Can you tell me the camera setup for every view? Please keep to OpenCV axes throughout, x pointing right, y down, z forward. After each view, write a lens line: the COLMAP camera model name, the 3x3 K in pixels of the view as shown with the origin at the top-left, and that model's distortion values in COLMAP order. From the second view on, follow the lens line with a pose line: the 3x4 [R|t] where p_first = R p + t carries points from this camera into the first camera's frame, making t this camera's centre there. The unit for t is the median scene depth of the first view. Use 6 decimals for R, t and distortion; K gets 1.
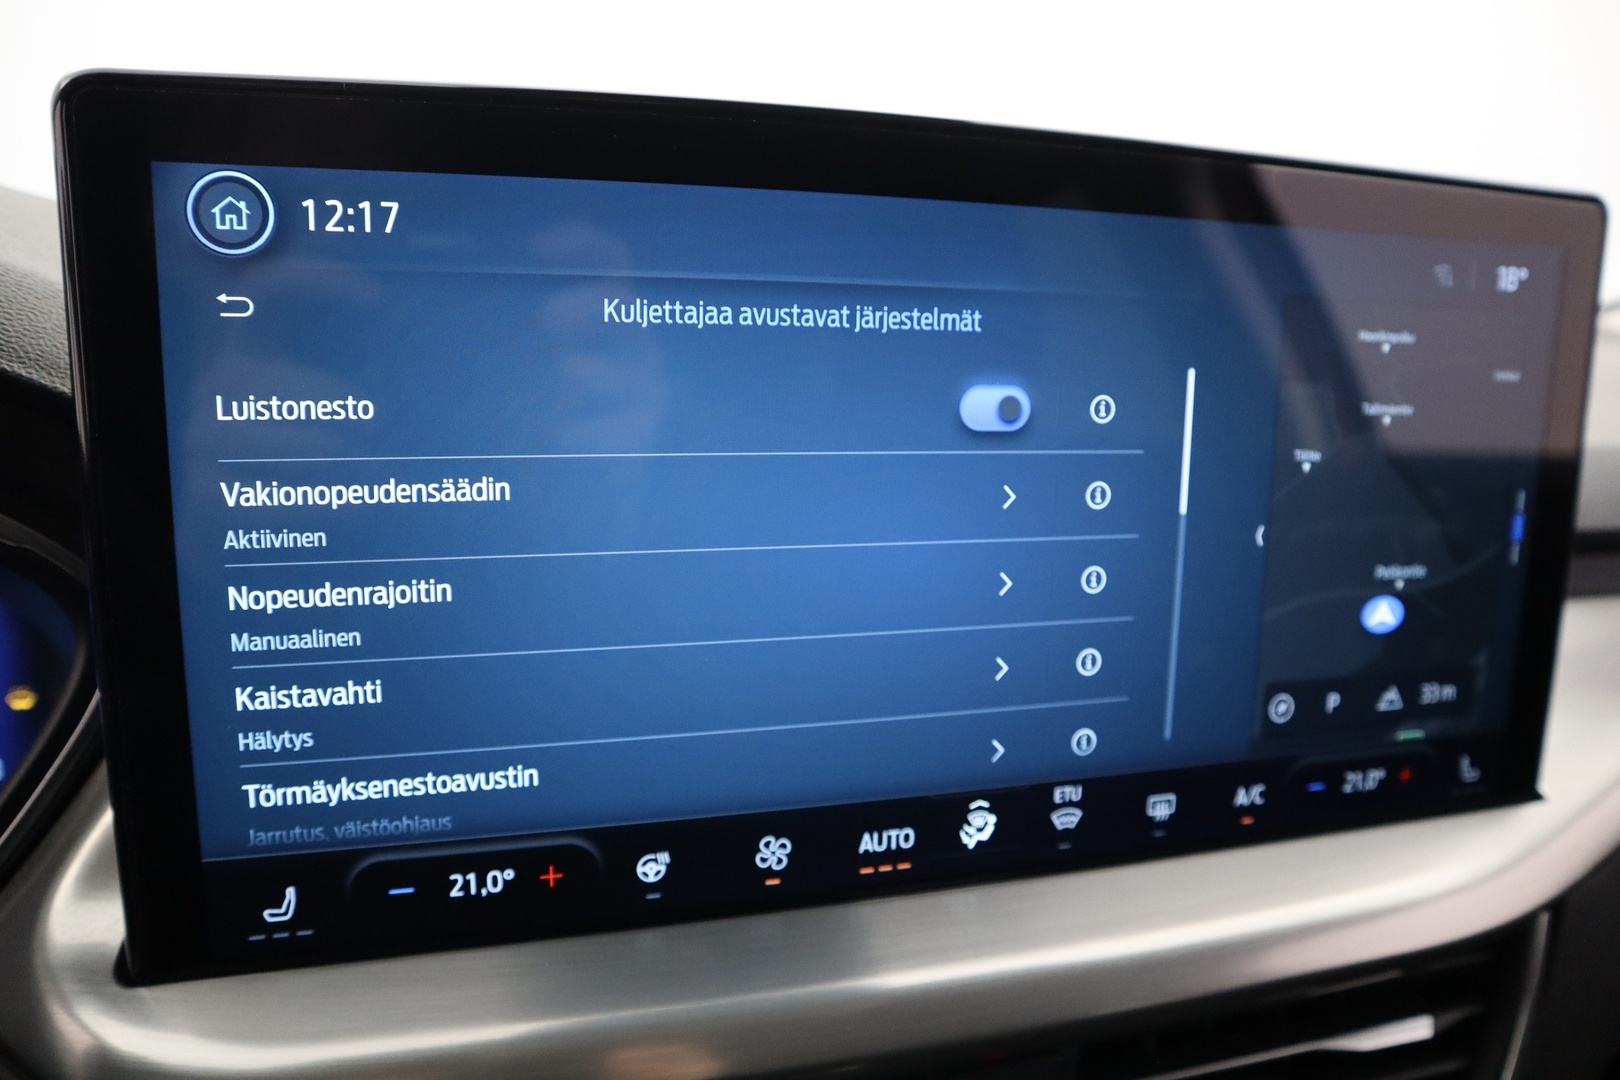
lens RADIAL K [[1076.2, 0, 810.0], [0, 1076.2, 540.0], [0, 0, 1]] dist [-0.029099, -0.000341]
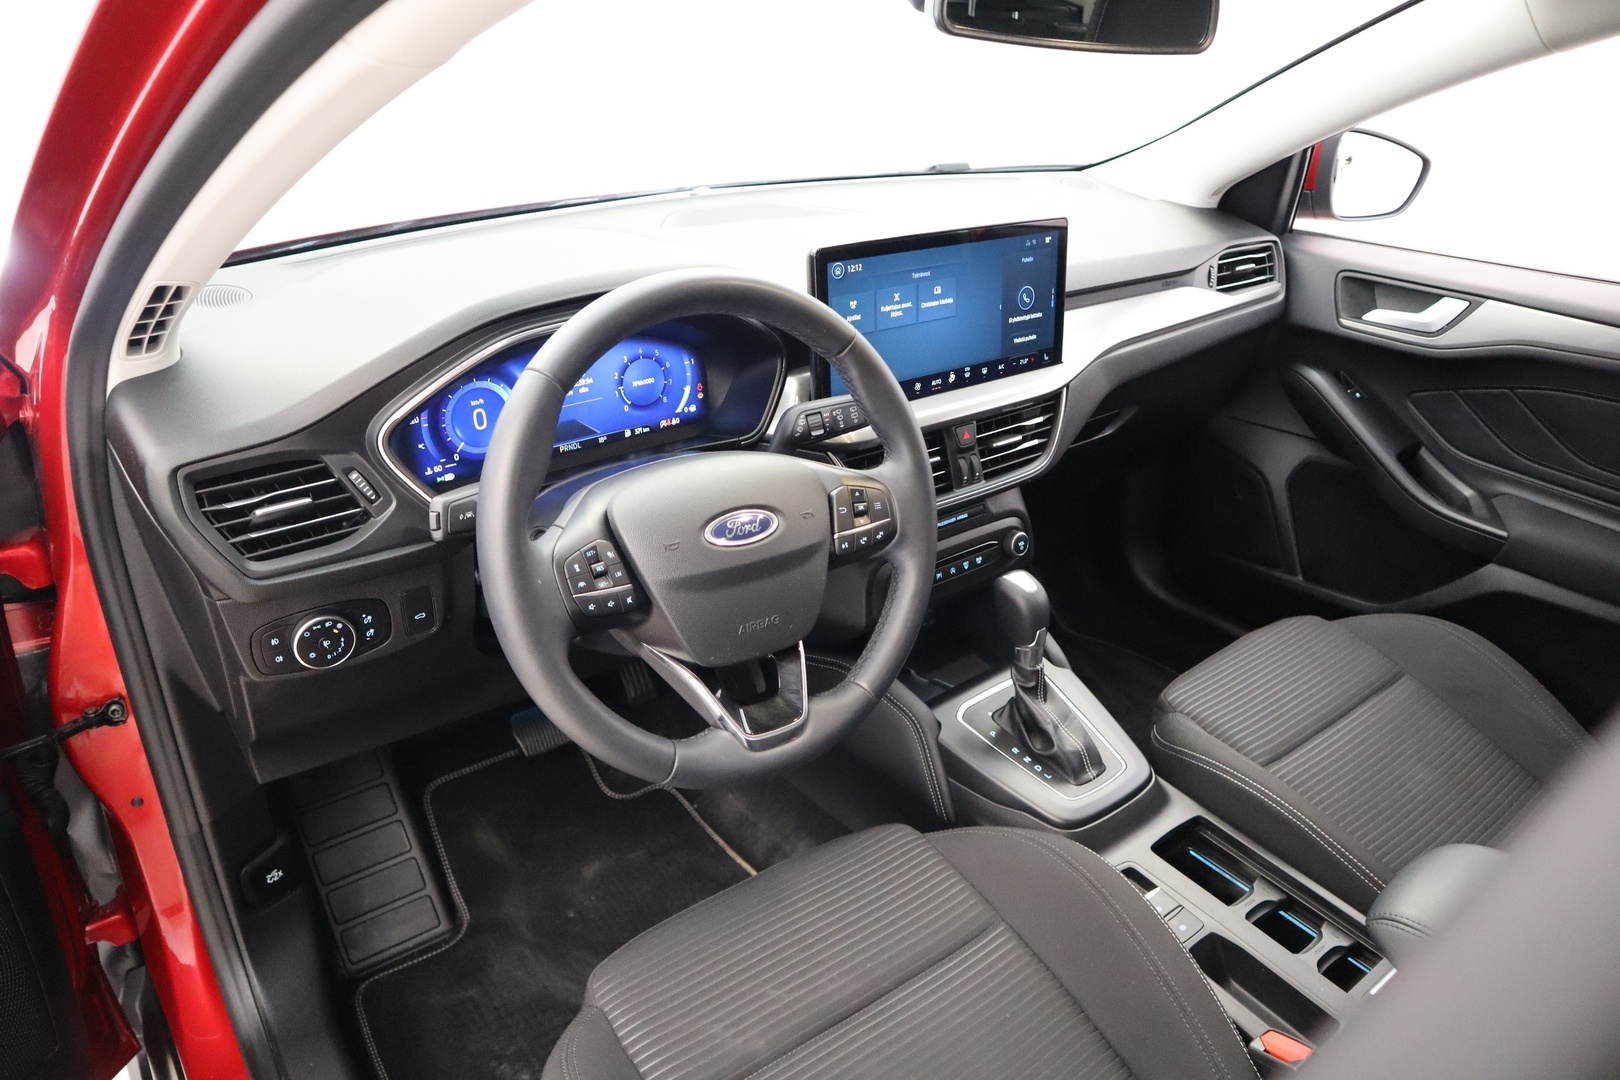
lens RADIAL K [[1076.2, 0, 810.0], [0, 1076.2, 540.0], [0, 0, 1]] dist [-0.029099, -0.000341]
pose [[0.938176, -0.178276, 0.296721, -1.839778], [0.105630, 0.963738, 0.245052, -0.247491], [-0.329649, -0.198560, 0.922987, -3.080378]]
